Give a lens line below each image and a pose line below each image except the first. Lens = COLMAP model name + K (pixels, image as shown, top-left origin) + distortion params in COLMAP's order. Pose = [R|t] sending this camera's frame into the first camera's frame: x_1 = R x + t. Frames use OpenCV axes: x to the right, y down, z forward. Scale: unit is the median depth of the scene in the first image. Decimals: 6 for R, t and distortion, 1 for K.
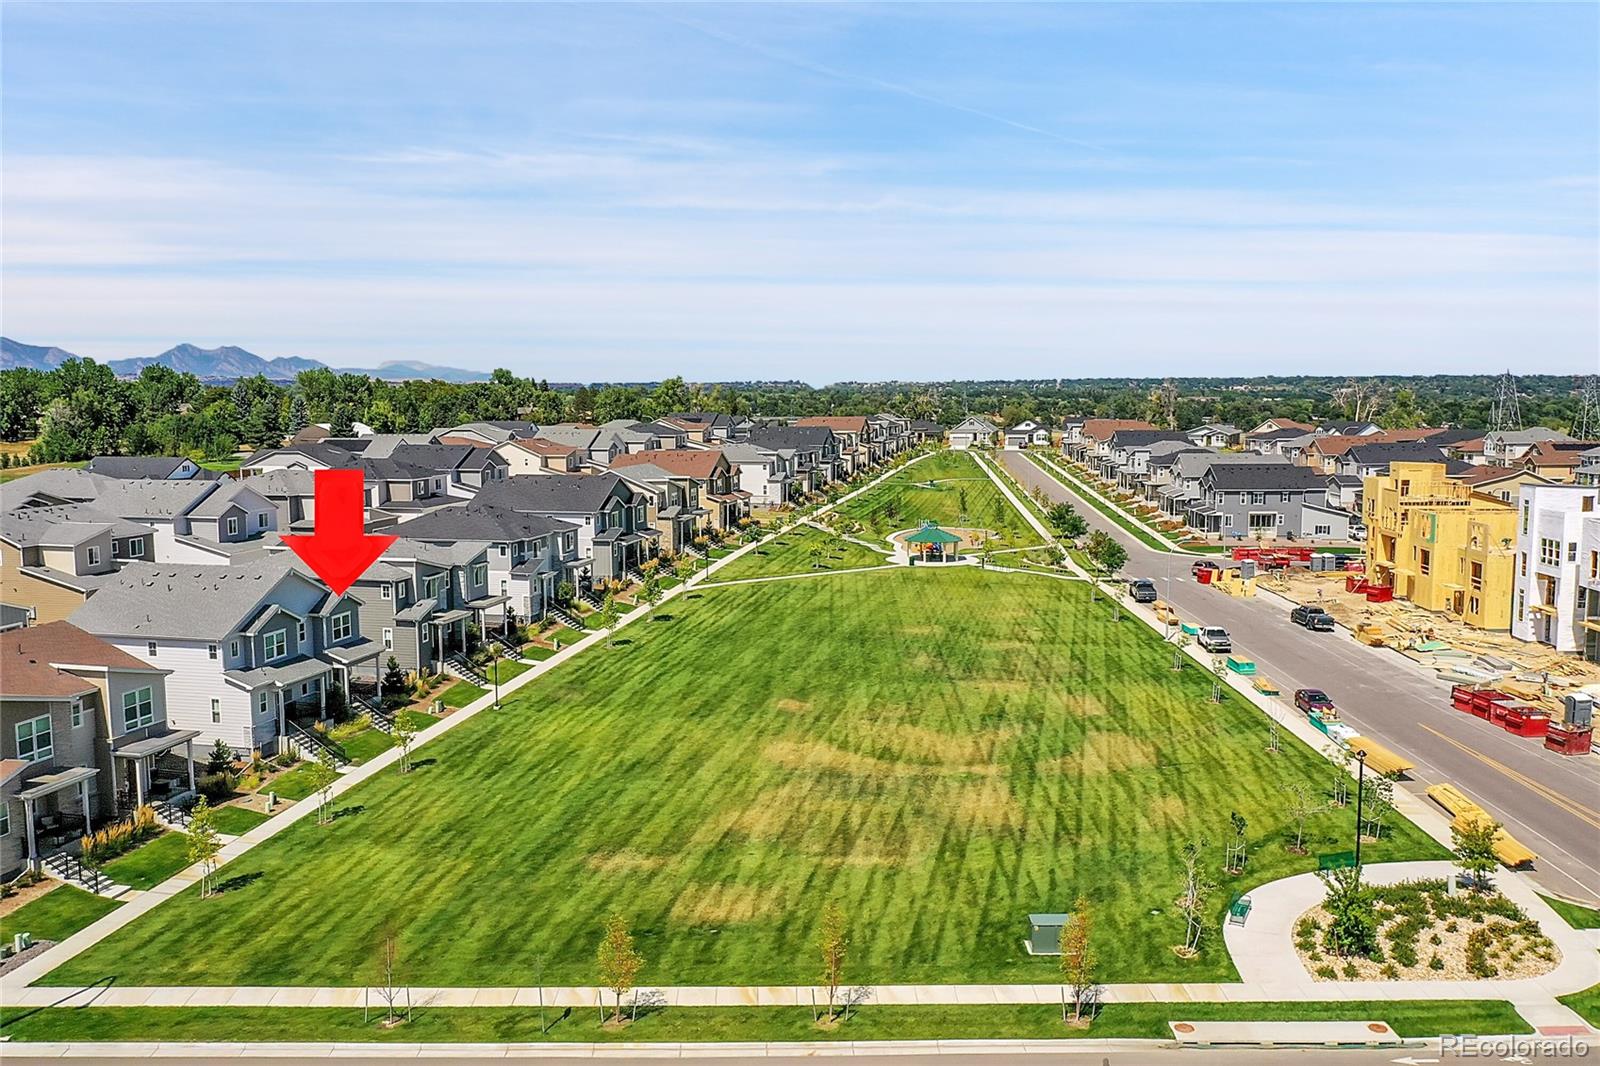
lens RADIAL K [[1258.0, 0, 800.6], [0, 1258.0, 534.8], [0, 0, 1]] dist [-0.003313, 0.000701]
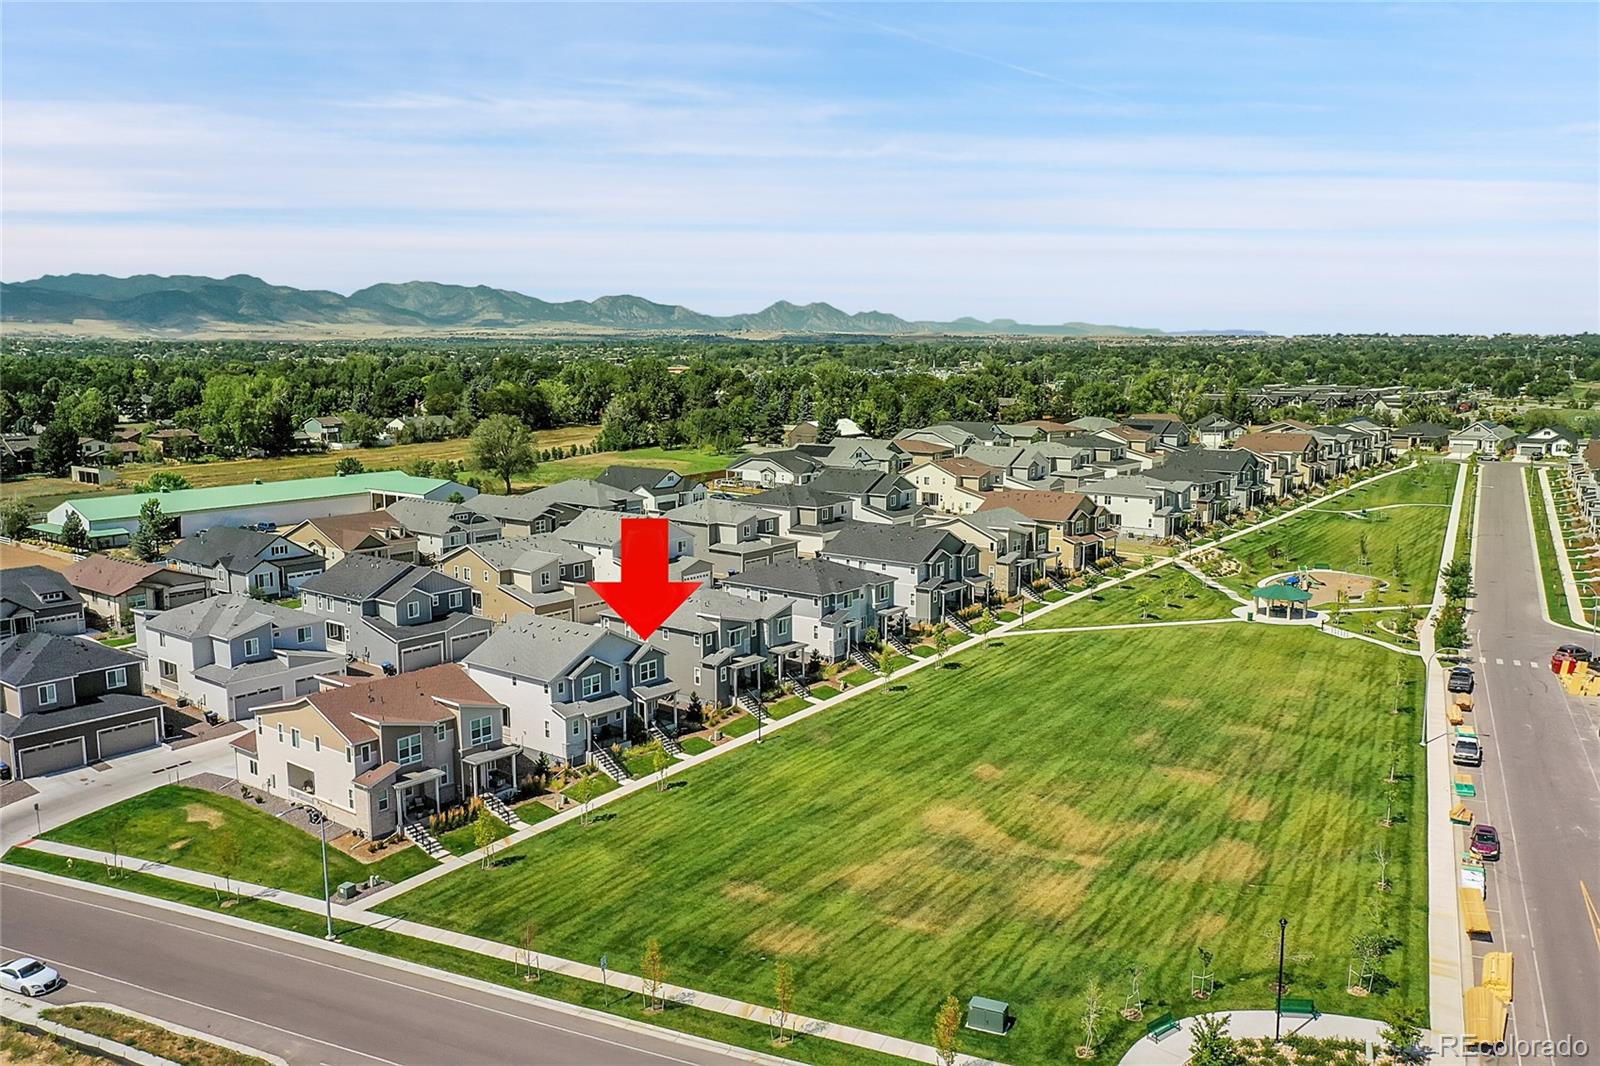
lens RADIAL K [[1258.0, 0, 797.6], [0, 1258.0, 532.2], [0, 0, 1]] dist [-0.003313, 0.000701]
pose [[0.904756, 0.061308, -0.421494, 0.361371], [-0.046131, 0.997870, 0.046123, -0.154043], [0.423424, -0.022286, 0.905657, -0.164478]]
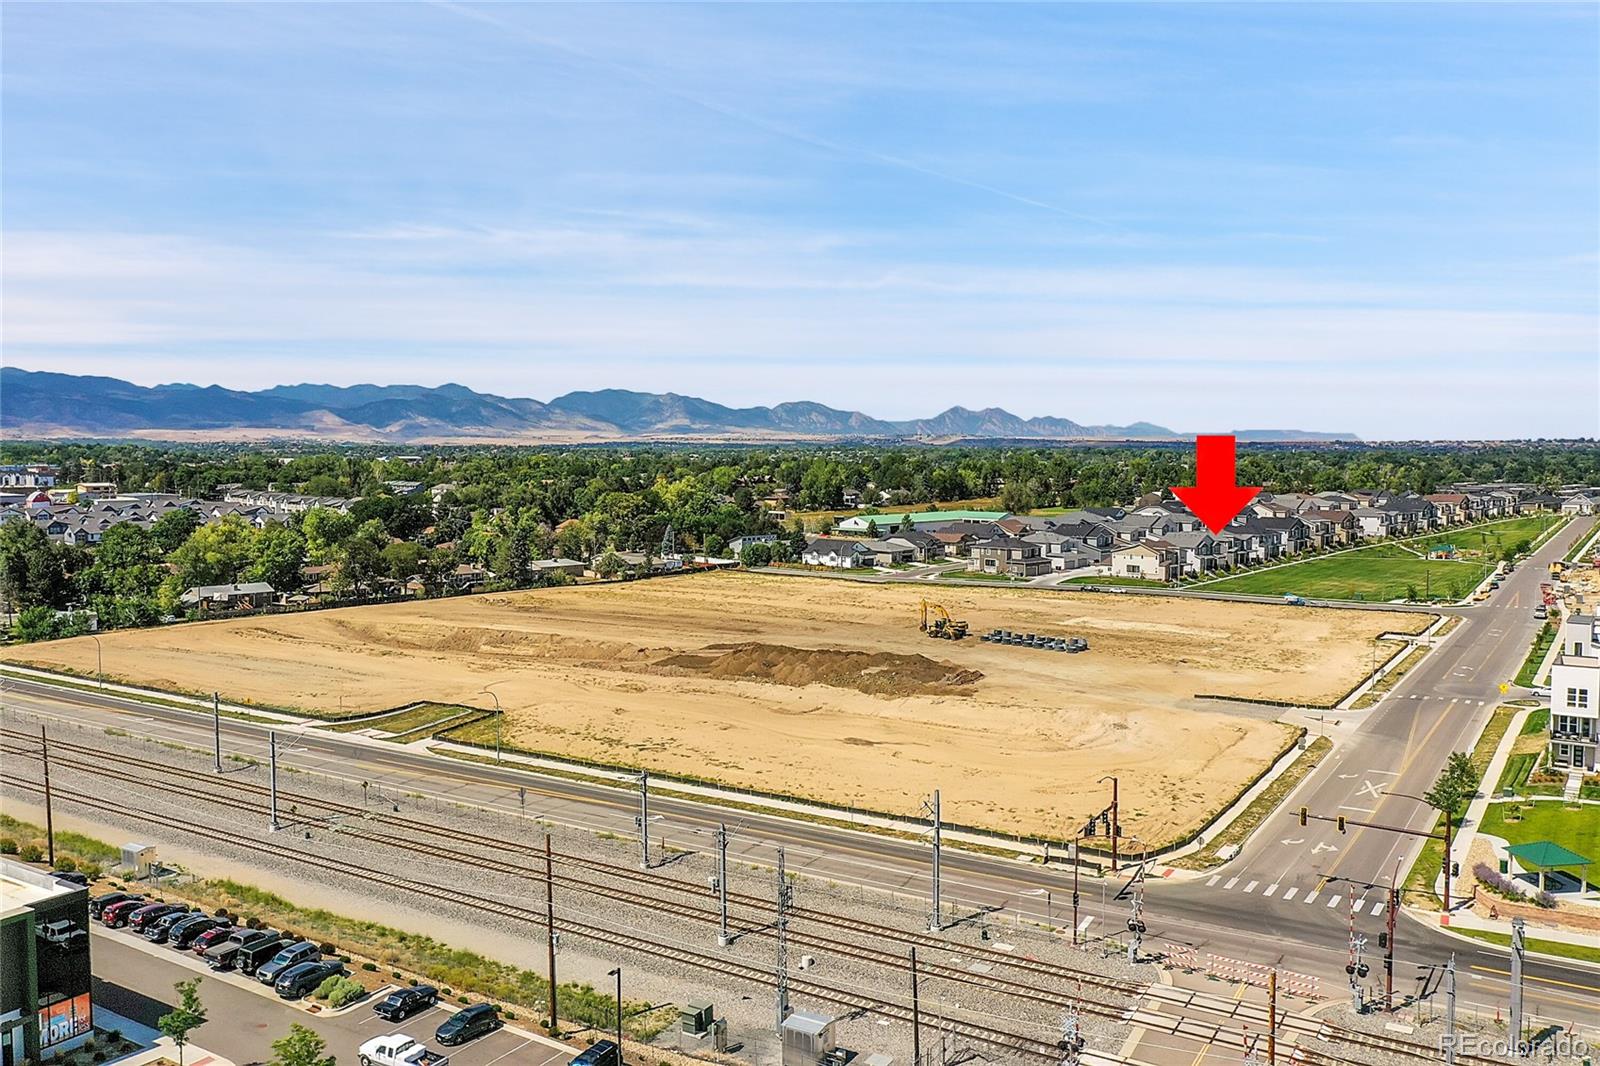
lens RADIAL K [[1258.0, 0, 800.6], [0, 1258.0, 530.7], [0, 0, 1]] dist [-0.003313, 0.000701]
pose [[0.840838, 0.034360, -0.540195, 0.762205], [-0.060184, 0.997730, -0.030217, 0.231005], [0.537931, 0.057919, 0.840997, -3.420441]]
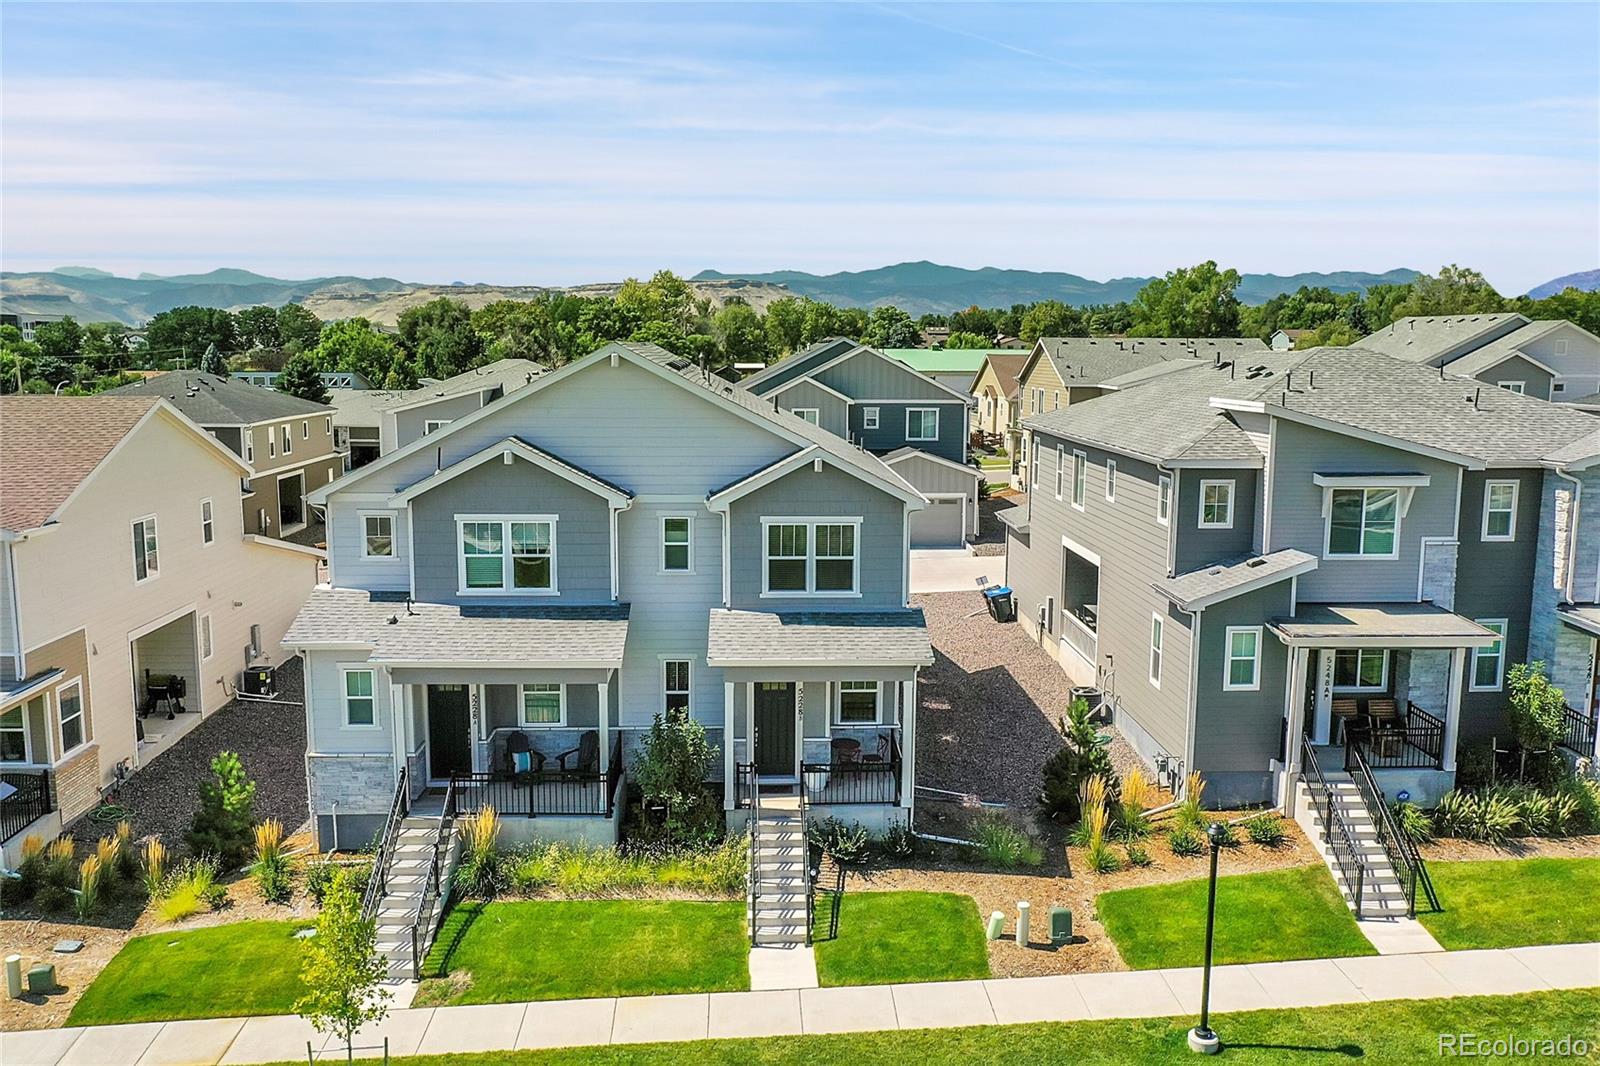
lens RADIAL K [[1258.0, 0, 799.1], [0, 1258.0, 524.4], [0, 0, 1]] dist [-0.003313, 0.000701]
pose [[0.279732, 0.143161, -0.949344, -0.065255], [-0.113409, 0.986824, 0.115397, 0.029631], [0.953356, 0.075384, 0.292282, 0.952061]]
